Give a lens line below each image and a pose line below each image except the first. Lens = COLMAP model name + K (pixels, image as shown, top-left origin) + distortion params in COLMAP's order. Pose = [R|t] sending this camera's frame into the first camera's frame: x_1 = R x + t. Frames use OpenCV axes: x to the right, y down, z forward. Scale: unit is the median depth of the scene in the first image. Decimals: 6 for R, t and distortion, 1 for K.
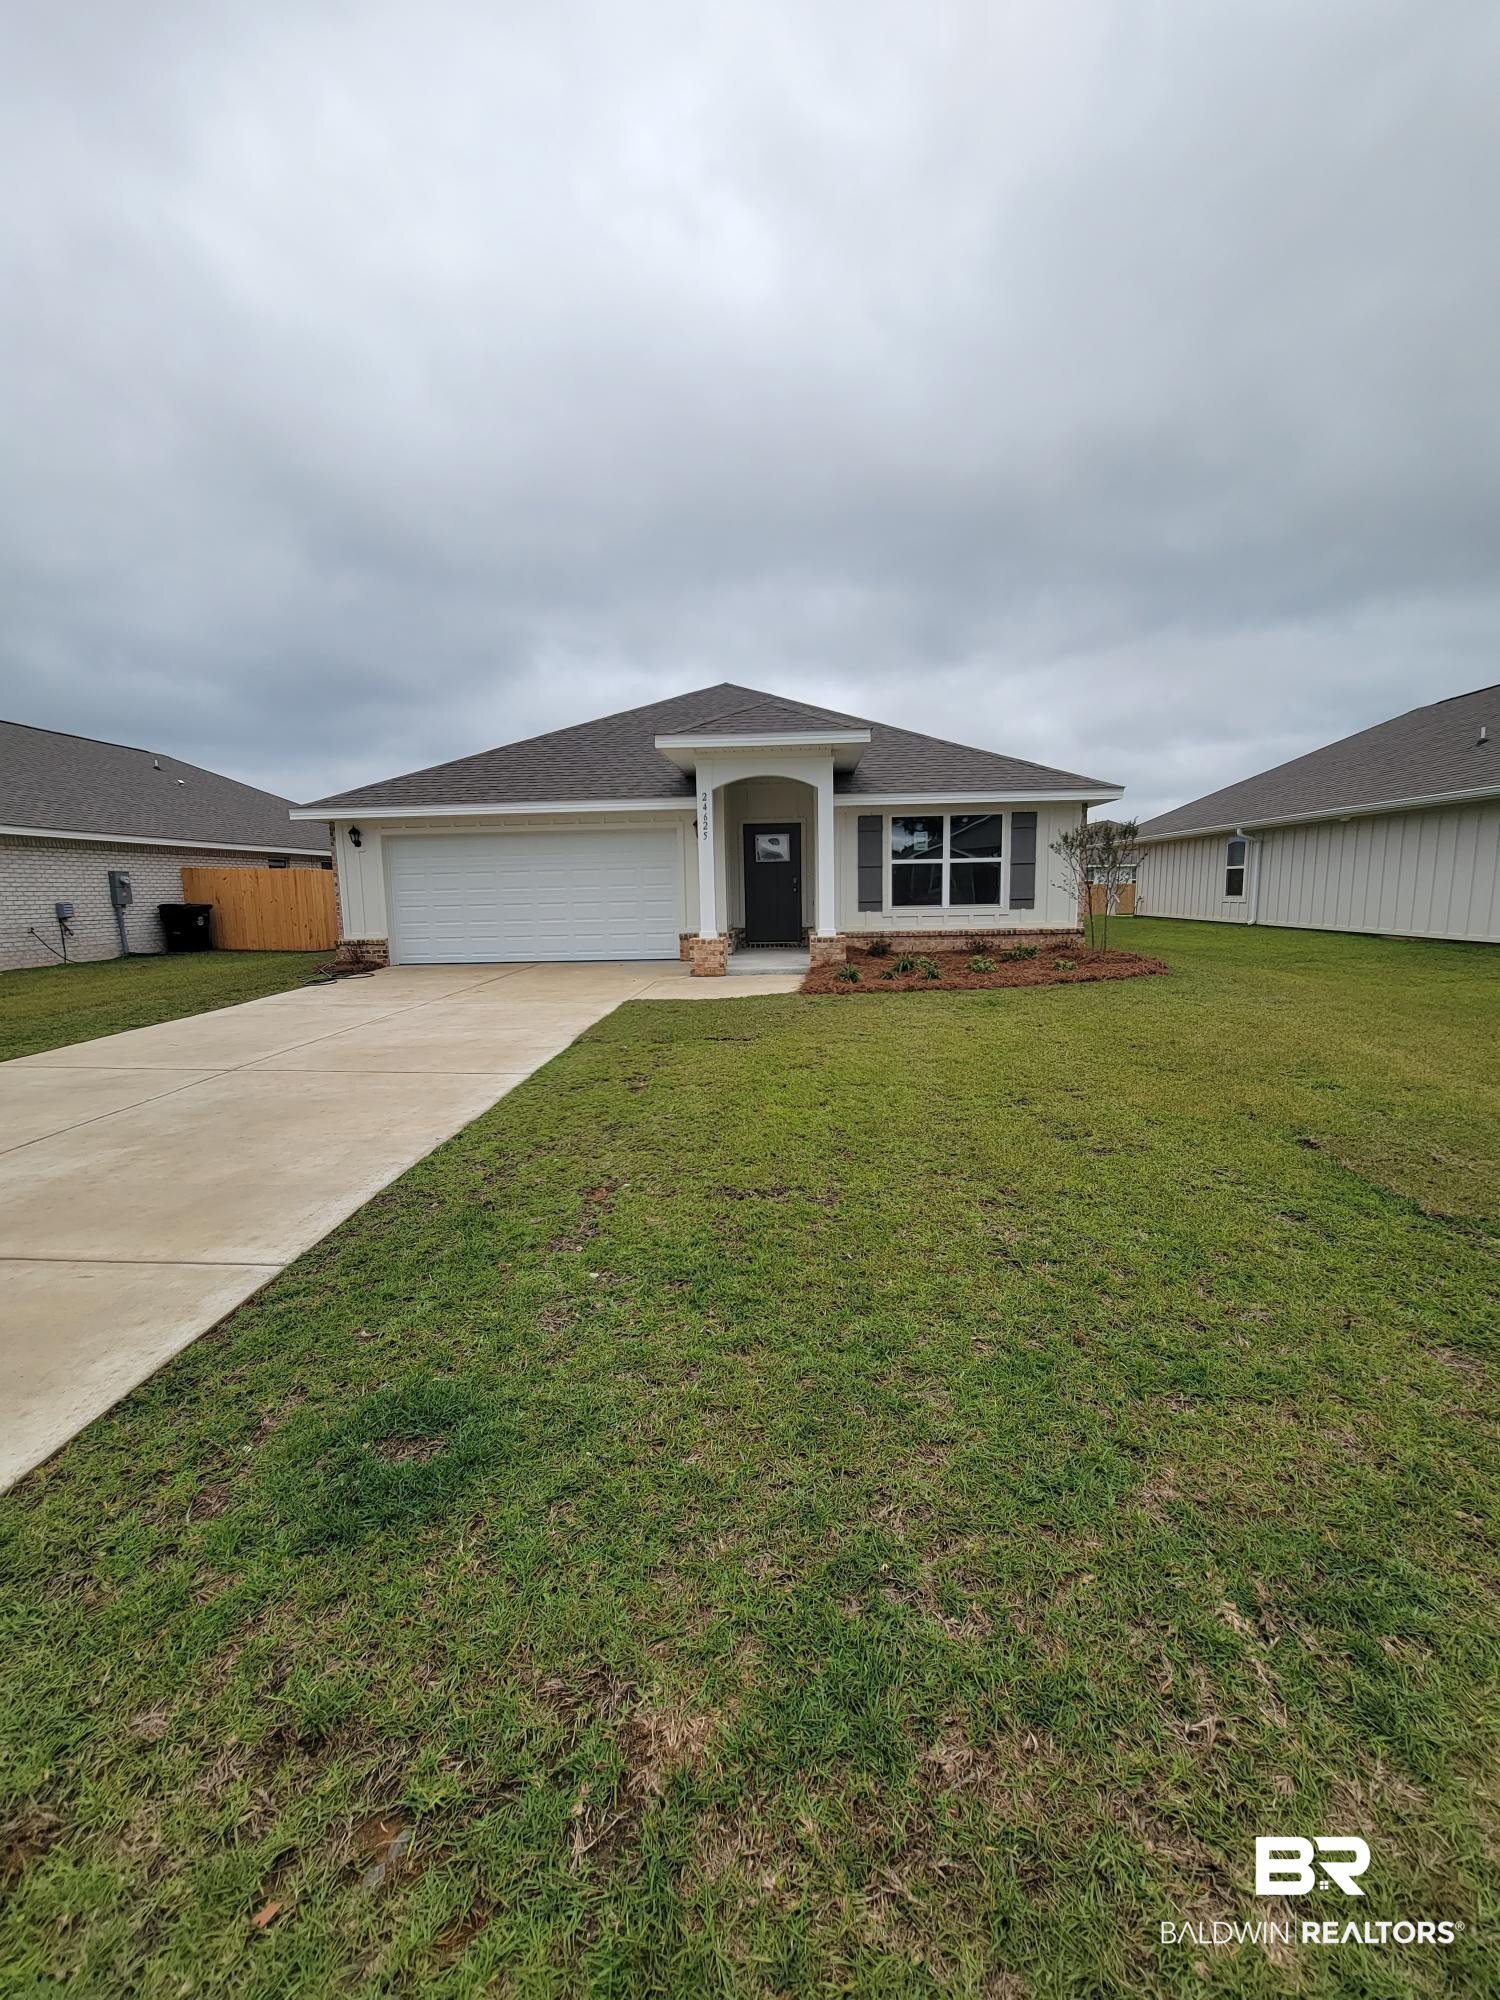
lens RADIAL K [[812.4, 0, 749.0], [0, 812.4, 996.7], [0, 0, 1]] dist [0.011818, -0.000056]
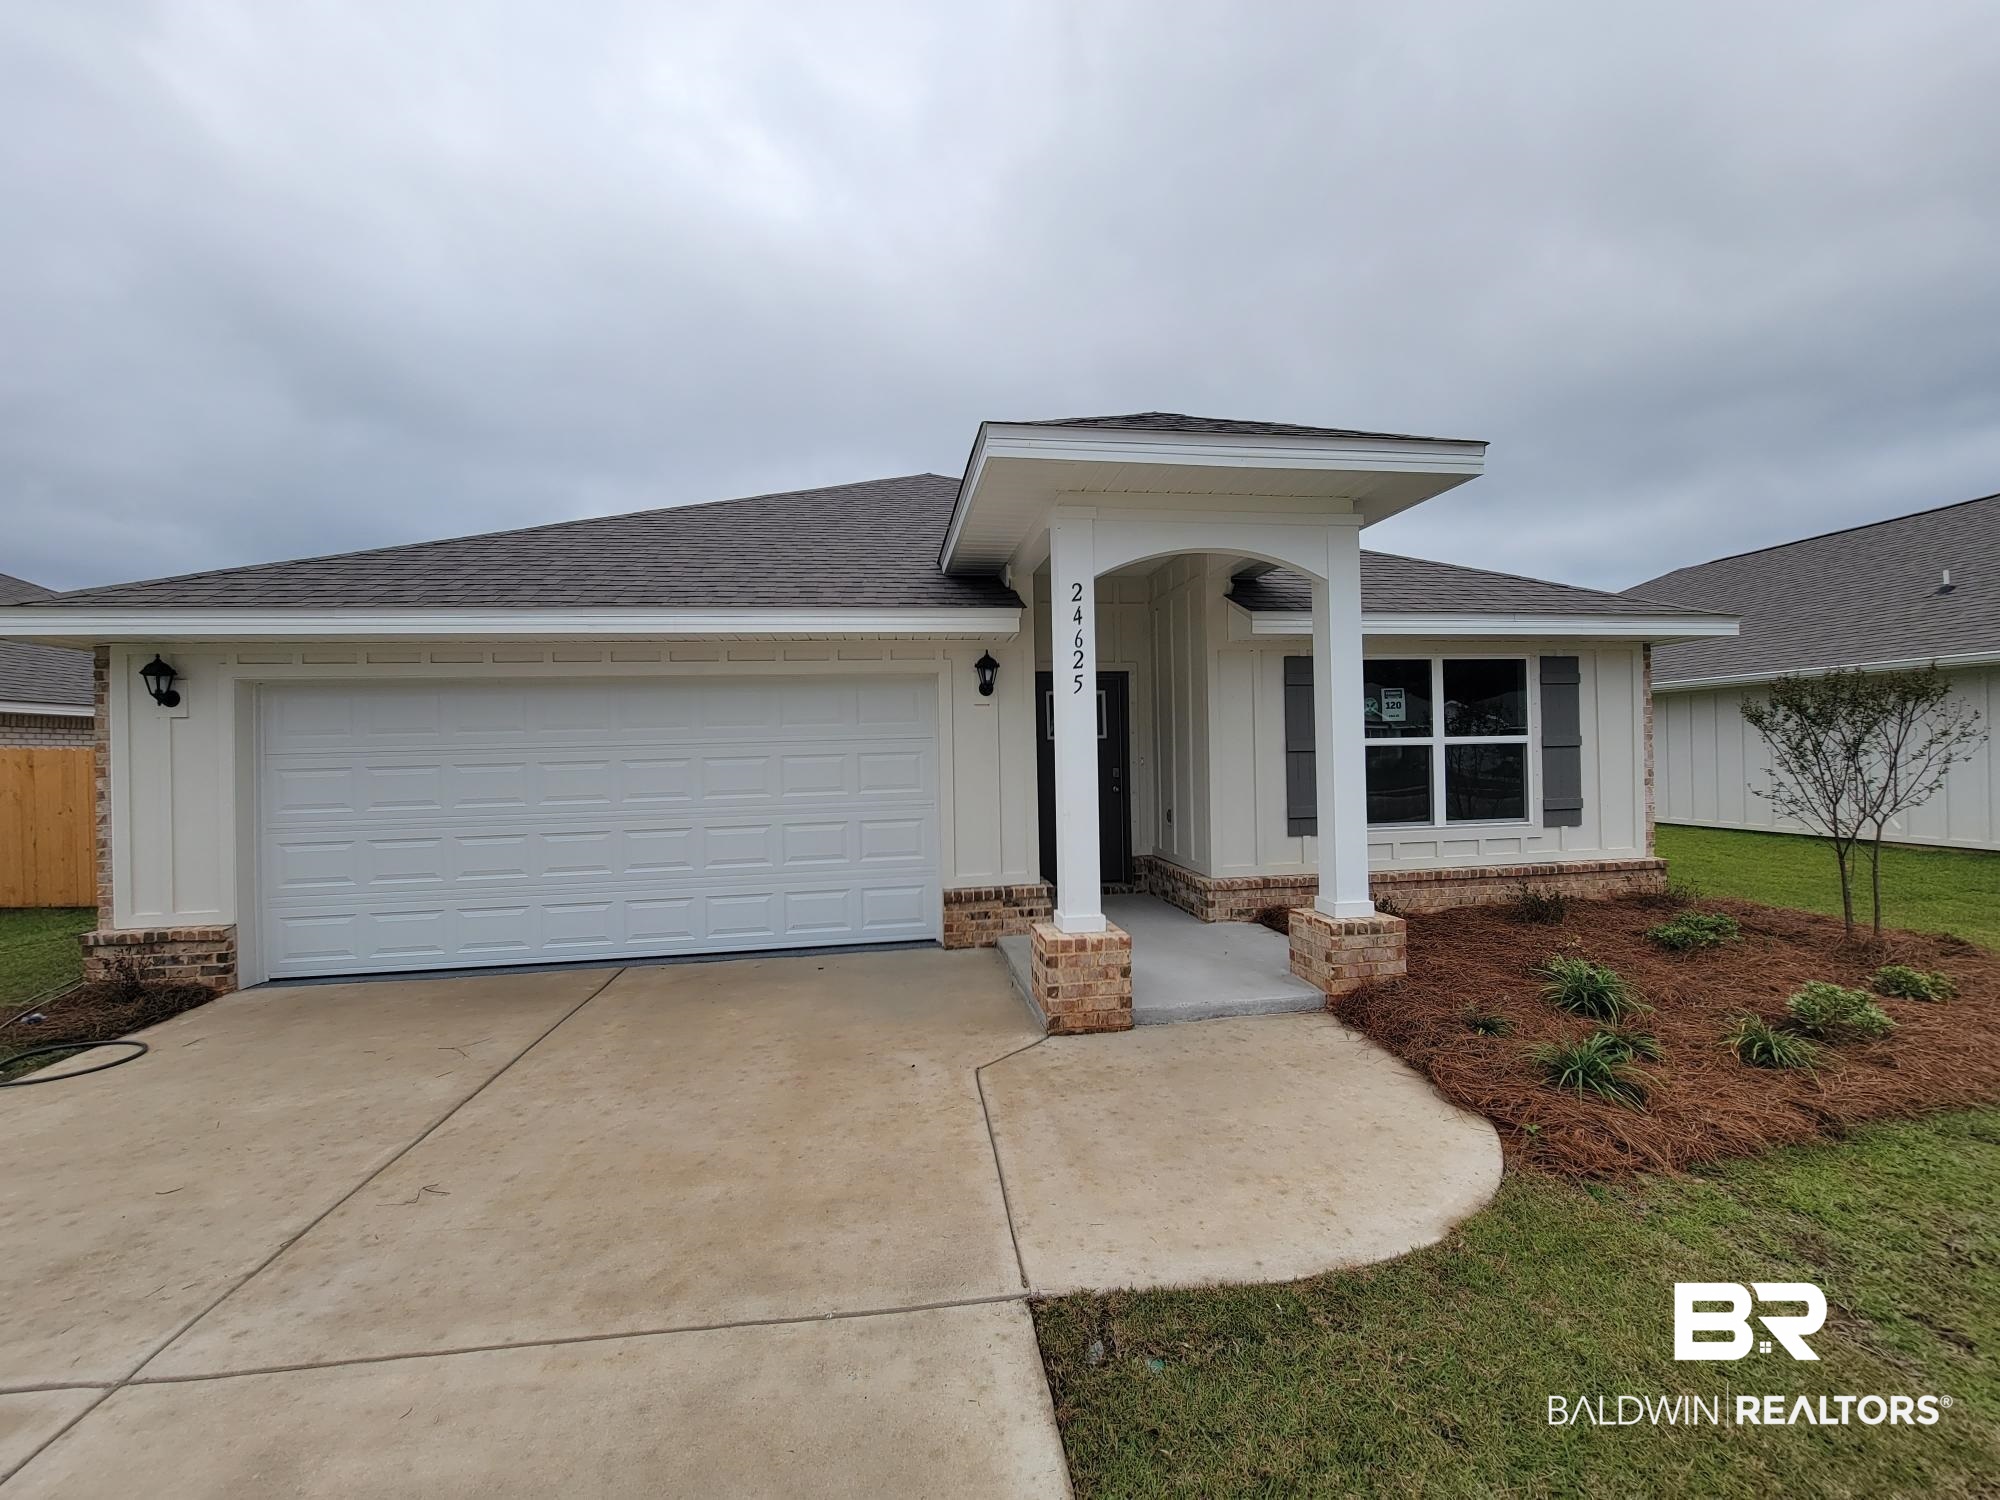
lens RADIAL K [[808.4, 0, 999.4], [0, 808.4, 750.6], [0, 0, 1]] dist [0.000284, -0.000074]
pose [[0.978651, -0.001469, 0.205523, -0.154227], [0.030022, 0.990270, -0.135879, -0.095431], [-0.203324, 0.139148, 0.969173, 0.533277]]
